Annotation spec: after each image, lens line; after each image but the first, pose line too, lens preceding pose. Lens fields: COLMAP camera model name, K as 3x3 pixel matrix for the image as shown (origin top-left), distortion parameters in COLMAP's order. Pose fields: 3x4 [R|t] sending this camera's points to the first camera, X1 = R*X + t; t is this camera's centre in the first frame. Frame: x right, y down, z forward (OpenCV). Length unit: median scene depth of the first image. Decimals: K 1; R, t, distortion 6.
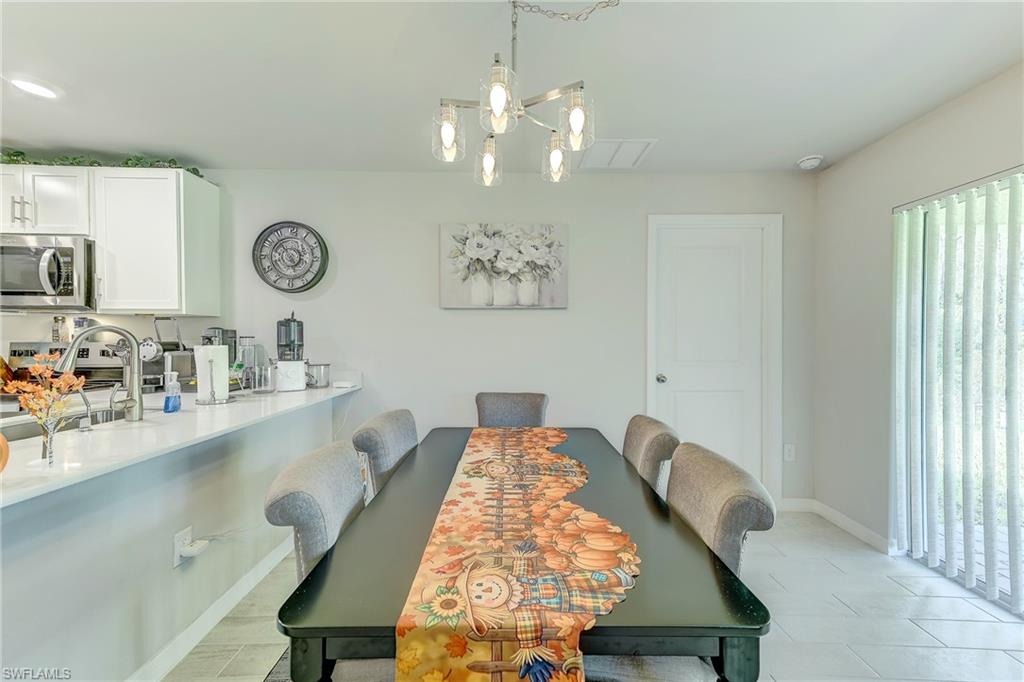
lens RADIAL K [[396.7, 0, 516.1], [0, 396.7, 342.1], [0, 0, 1]] dist [0.021524, 0.001353]
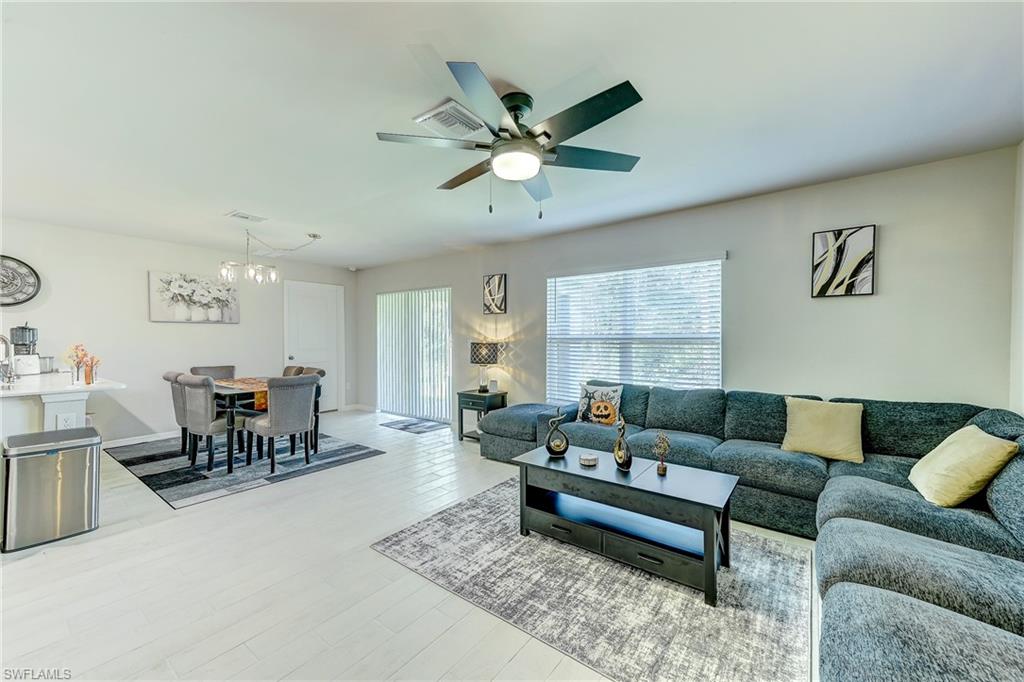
lens RADIAL K [[396.7, 0, 512.3], [0, 396.7, 342.0], [0, 0, 1]] dist [0.021524, 0.001353]
pose [[0.617855, -0.012439, 0.786193, -0.646486], [0.010166, 0.999918, 0.007832, 0.005022], [-0.786226, 0.003154, 0.617931, -1.379755]]
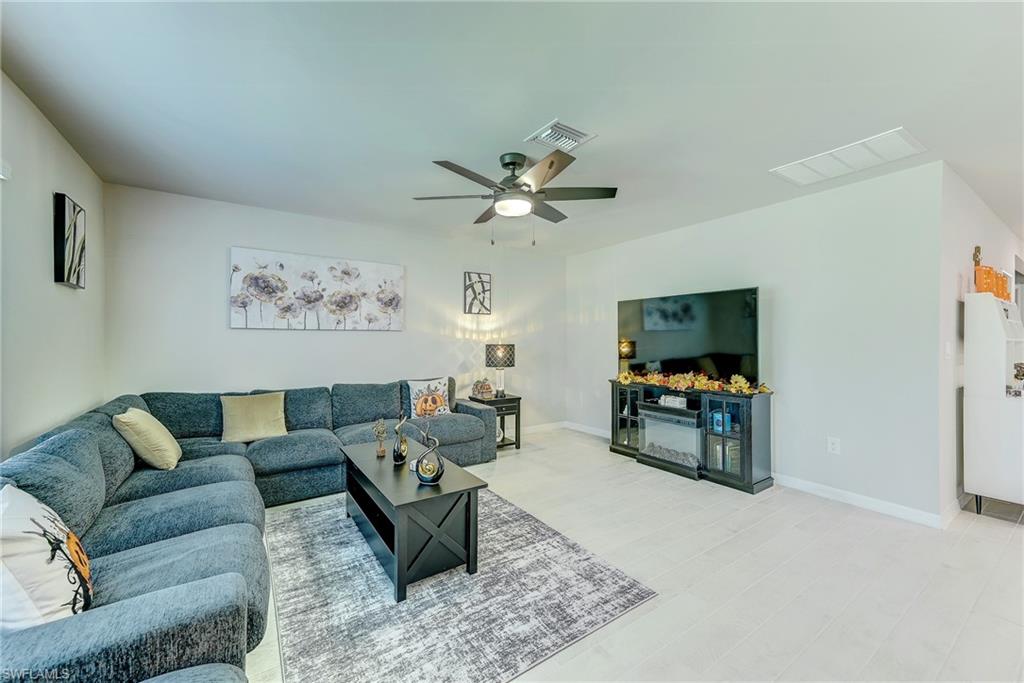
lens RADIAL K [[396.7, 0, 515.0], [0, 396.7, 342.5], [0, 0, 1]] dist [0.021524, 0.001353]
pose [[-0.829632, -0.001558, -0.558309, 0.530995], [-0.010012, 0.999877, 0.012088, 0.000258], [0.558221, 0.015618, -0.829545, -0.062724]]
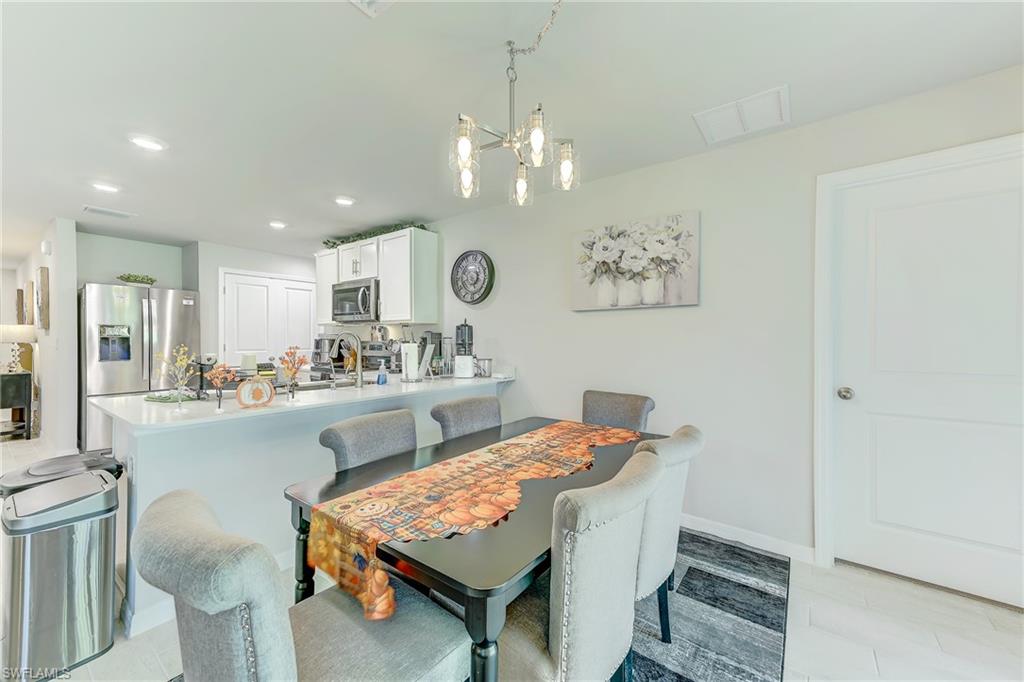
lens RADIAL K [[396.7, 0, 512.3], [0, 396.7, 339.9], [0, 0, 1]] dist [0.021524, 0.001353]
pose [[0.793813, 0.001770, -0.608159, 0.374987], [-0.006723, 0.999960, -0.005865, 0.001321], [0.608125, 0.008744, 0.793793, 0.043369]]
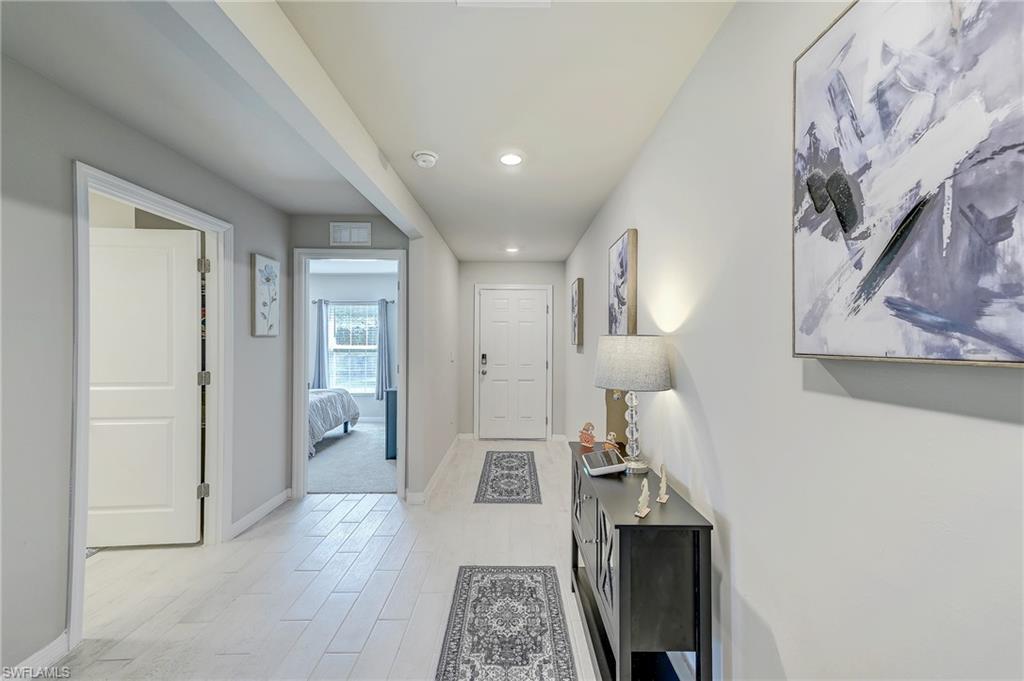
lens RADIAL K [[396.7, 0, 512.2], [0, 396.7, 340.6], [0, 0, 1]] dist [0.021524, 0.001353]
pose [[-0.016180, -0.004438, -0.999859, -2.127613], [-0.008262, 0.999957, -0.004305, -0.056315], [0.999835, 0.008191, -0.016216, -0.037540]]
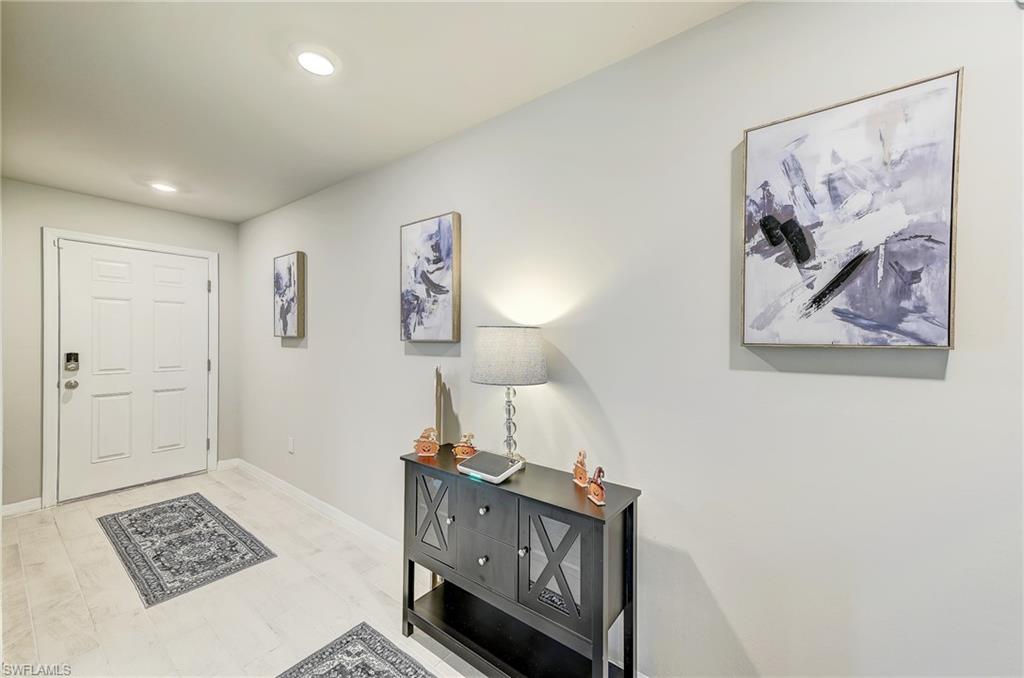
lens RADIAL K [[399.0, 0, 515.7], [0, 399.0, 341.3], [0, 0, 1]] dist [0.024665, 0.000019]
pose [[0.782703, 0.013848, -0.622242, -2.404936], [-0.012009, 0.999902, 0.007148, -0.051160], [0.622280, 0.001878, 0.782793, -0.361713]]
